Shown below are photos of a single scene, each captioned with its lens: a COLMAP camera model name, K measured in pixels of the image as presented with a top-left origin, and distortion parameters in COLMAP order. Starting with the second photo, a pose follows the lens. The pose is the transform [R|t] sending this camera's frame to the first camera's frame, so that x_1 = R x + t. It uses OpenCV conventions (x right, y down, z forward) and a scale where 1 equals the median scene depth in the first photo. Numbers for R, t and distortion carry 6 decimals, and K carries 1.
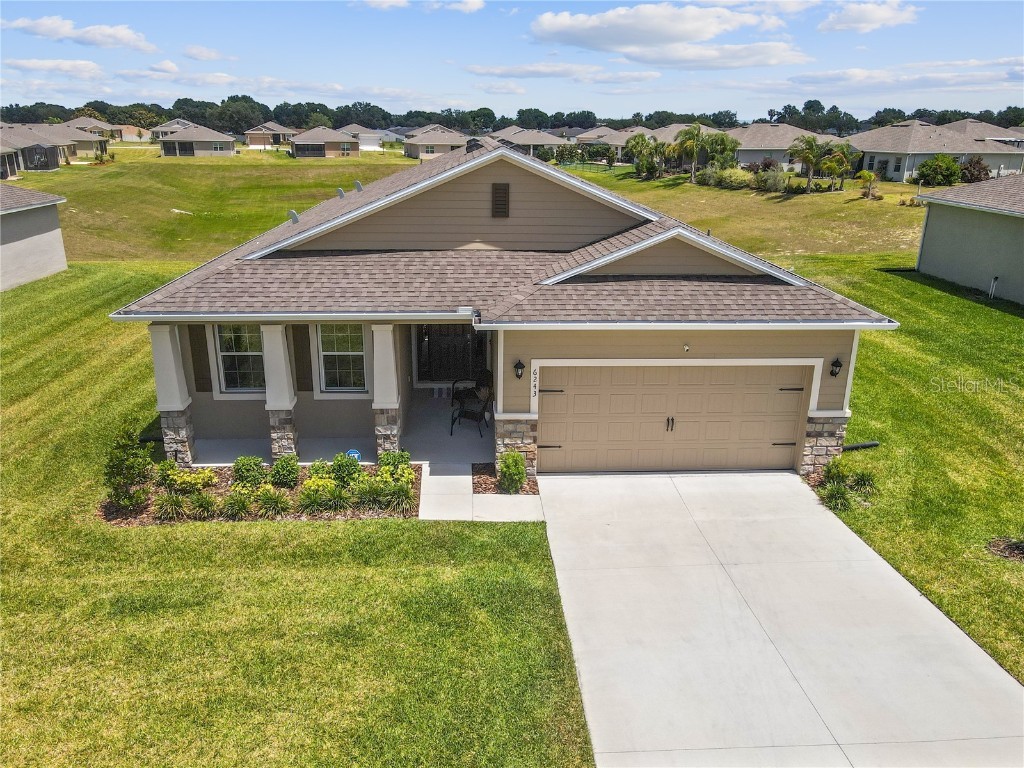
lens RADIAL K [[766.3, 0, 505.7], [0, 766.3, 383.1], [0, 0, 1]] dist [0.010362, 0.015337]
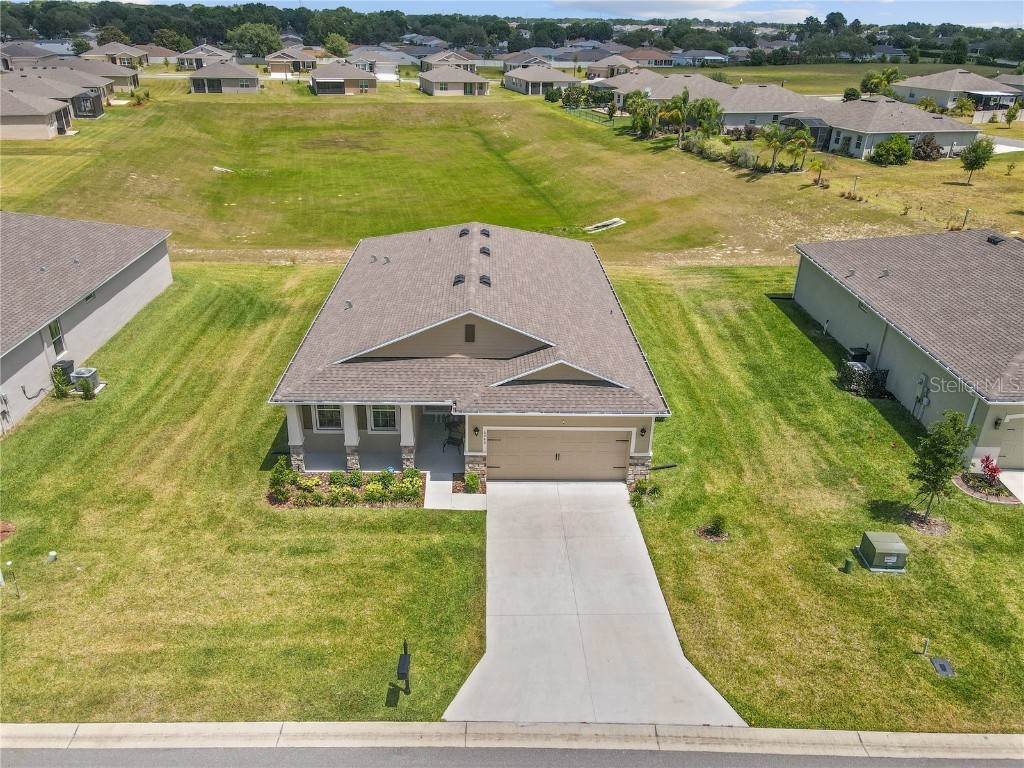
lens RADIAL K [[766.3, 0, 505.7], [0, 766.3, 383.1], [0, 0, 1]] dist [0.010362, 0.015337]
pose [[0.999615, 0.022416, -0.016360, 0.113932], [-0.020108, 0.991348, 0.129713, -0.370708], [0.019126, -0.129334, 0.991417, -0.853595]]
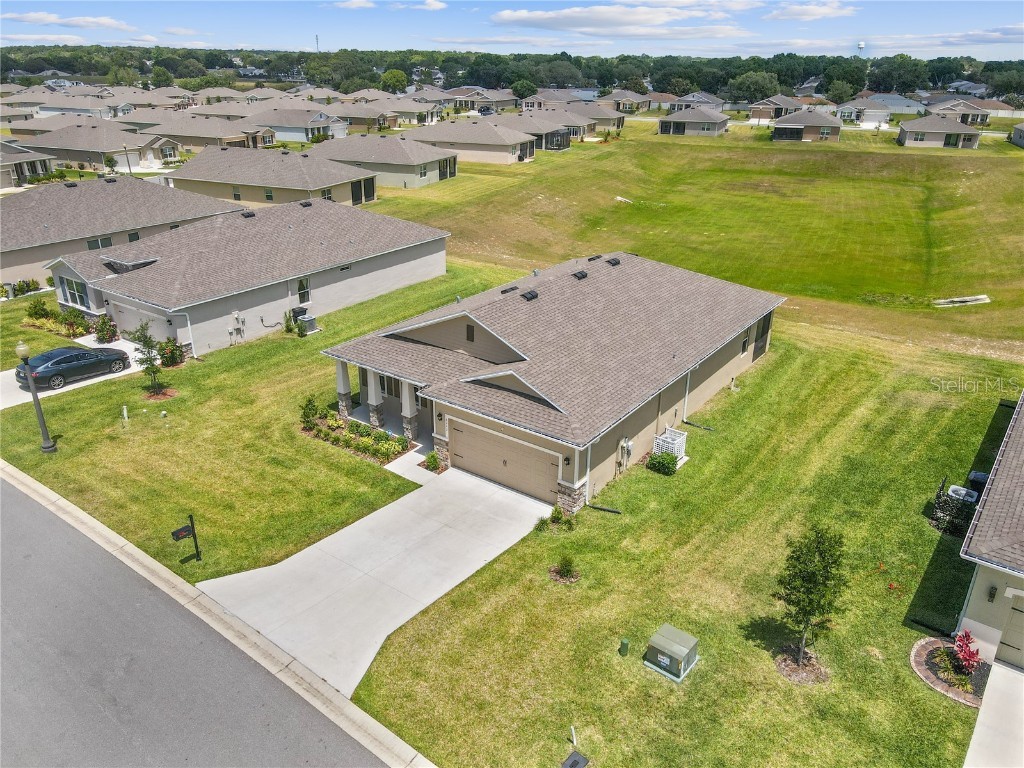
lens RADIAL K [[766.3, 0, 505.7], [0, 766.3, 383.1], [0, 0, 1]] dist [0.010362, 0.015337]
pose [[0.768974, 0.248025, -0.589205, 1.337312], [-0.200360, 0.968738, 0.146299, -0.439282], [0.607071, 0.005553, 0.794628, -0.576422]]
